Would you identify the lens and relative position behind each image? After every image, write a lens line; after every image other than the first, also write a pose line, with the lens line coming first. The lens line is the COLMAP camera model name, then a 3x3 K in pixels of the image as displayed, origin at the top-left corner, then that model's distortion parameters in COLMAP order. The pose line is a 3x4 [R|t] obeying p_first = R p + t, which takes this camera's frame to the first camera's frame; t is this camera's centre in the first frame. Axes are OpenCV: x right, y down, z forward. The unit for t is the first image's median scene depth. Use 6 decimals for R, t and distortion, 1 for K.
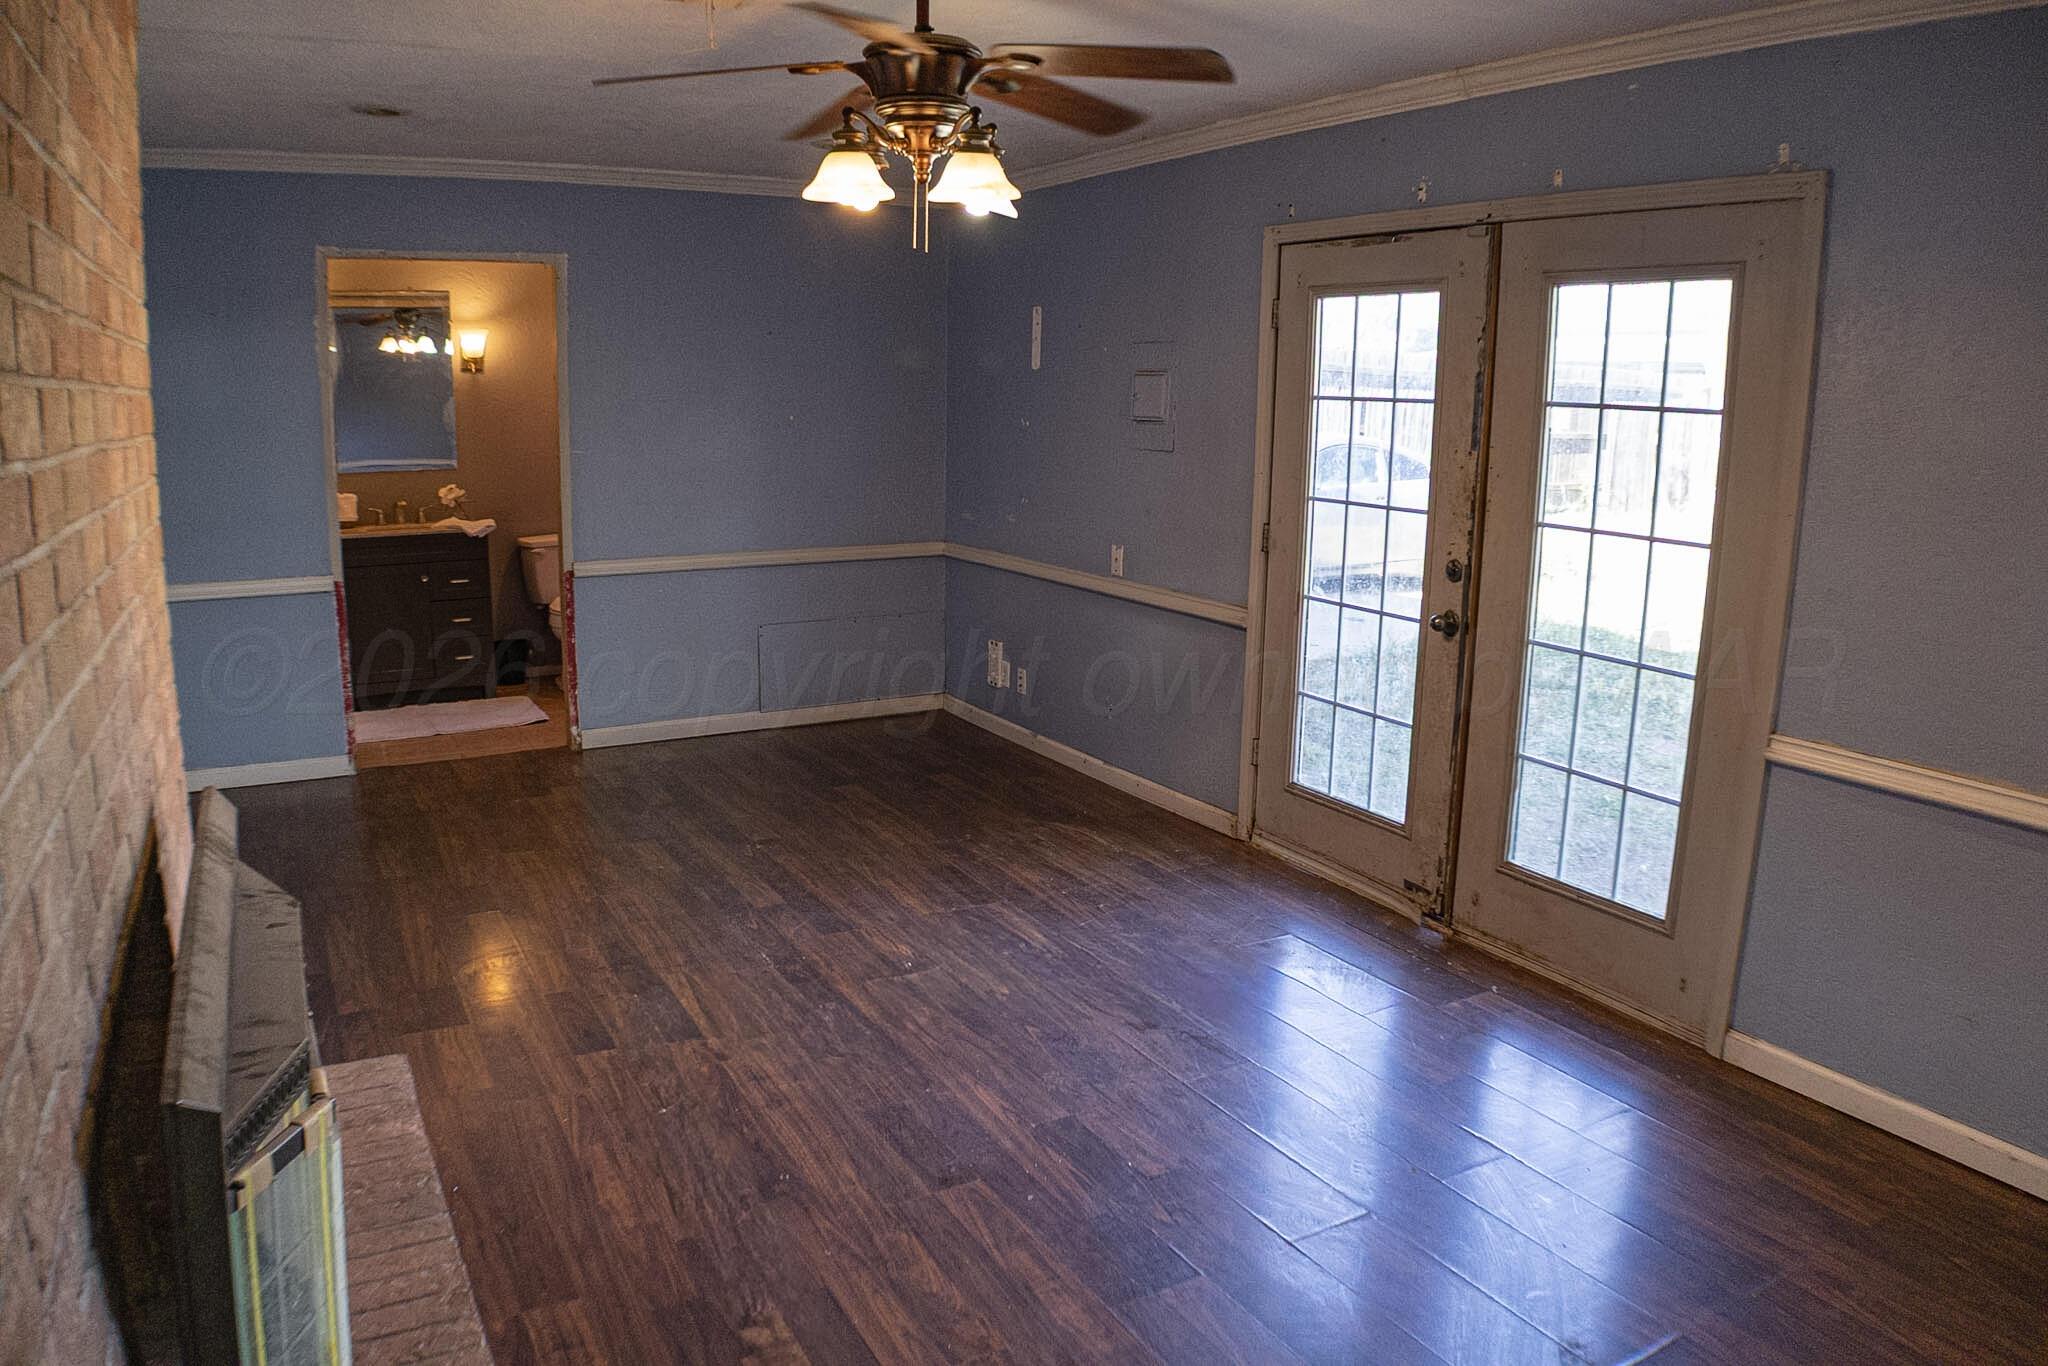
lens RADIAL K [[1348.0, 0, 1051.0], [0, 1348.0, 679.0], [0, 0, 1]] dist [-0.158080, 0.022584]
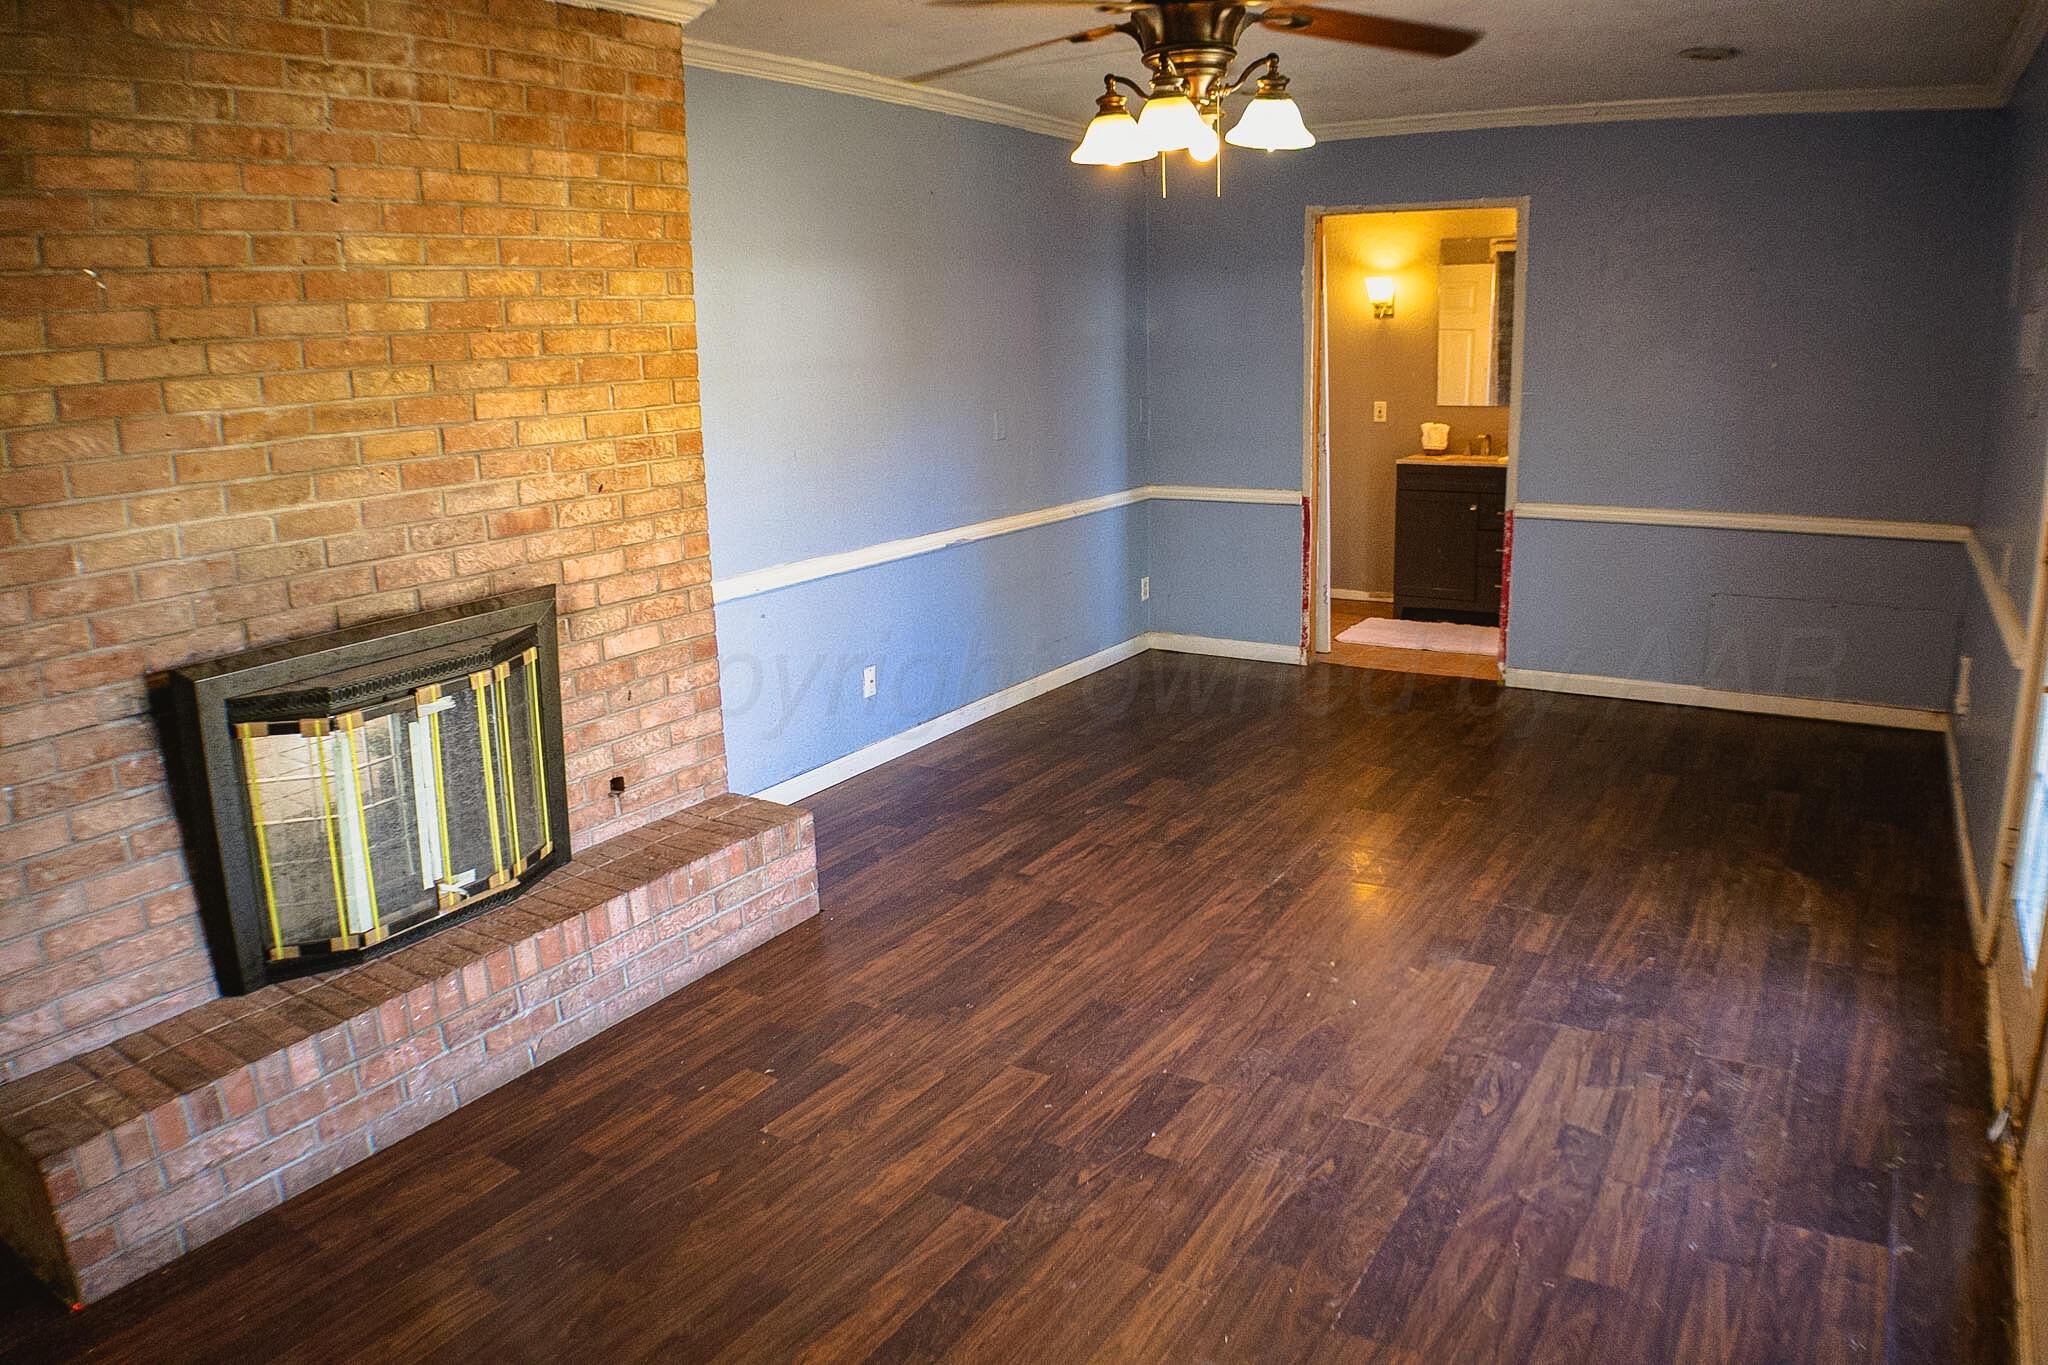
lens RADIAL K [[1348.0, 0, 1051.0], [0, 1348.0, 678.5], [0, 0, 1]] dist [-0.158080, 0.022584]
pose [[0.485584, 0.184368, -0.854527, 0.484827], [-0.145934, 0.980887, 0.128704, -0.046292], [0.861923, 0.062208, 0.503208, 0.260065]]
